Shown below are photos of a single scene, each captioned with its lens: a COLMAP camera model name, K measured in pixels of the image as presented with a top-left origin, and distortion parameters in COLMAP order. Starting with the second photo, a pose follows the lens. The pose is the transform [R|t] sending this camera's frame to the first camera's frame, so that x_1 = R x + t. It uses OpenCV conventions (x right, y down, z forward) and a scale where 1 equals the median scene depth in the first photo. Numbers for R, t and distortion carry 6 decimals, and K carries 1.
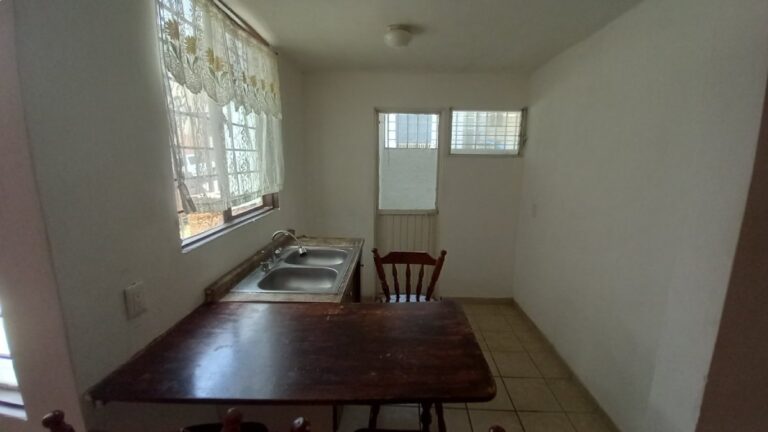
lens RADIAL K [[308.1, 0, 392.5], [0, 308.1, 212.2], [0, 0, 1]] dist [0.014633, -0.000035]
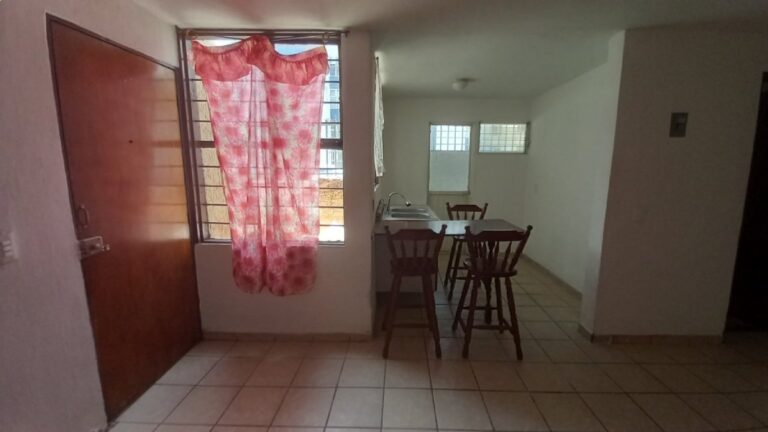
lens RADIAL K [[308.1, 0, 392.5], [0, 308.1, 212.2], [0, 0, 1]] dist [0.014633, -0.000035]
pose [[0.999974, -0.001894, 0.006892, -0.363591], [0.002077, 0.999645, -0.026560, 0.208694], [-0.006839, 0.026574, 0.999623, -0.724682]]
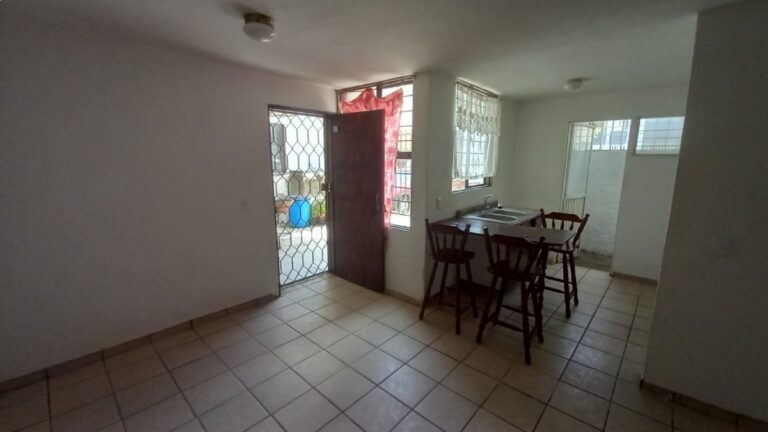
lens RADIAL K [[308.1, 0, 392.5], [0, 308.1, 212.2], [0, 0, 1]] dist [0.014633, -0.000035]
pose [[0.768393, 0.106153, -0.631113, 0.376759], [-0.114410, 0.993046, 0.027735, 0.176100], [0.629669, 0.050894, 0.775195, -0.835928]]
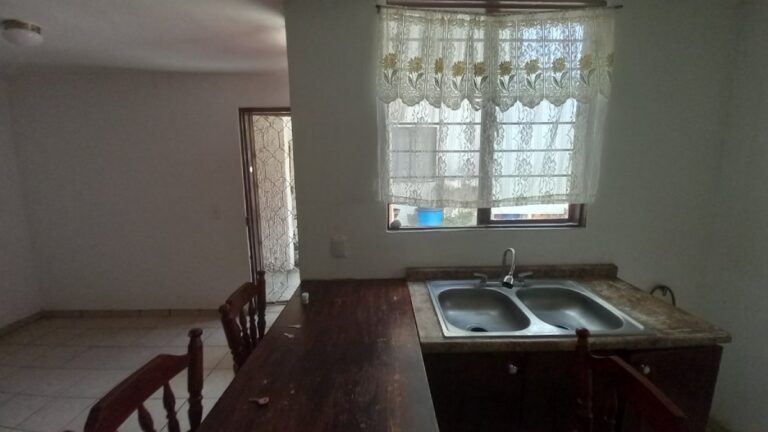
lens RADIAL K [[308.1, 0, 392.5], [0, 308.1, 212.2], [0, 0, 1]] dist [0.014633, -0.000035]
pose [[0.033575, 0.141378, -0.989386, 0.393419], [-0.169869, 0.976348, 0.133751, -0.083139], [0.984895, 0.163575, 0.056796, 0.610182]]
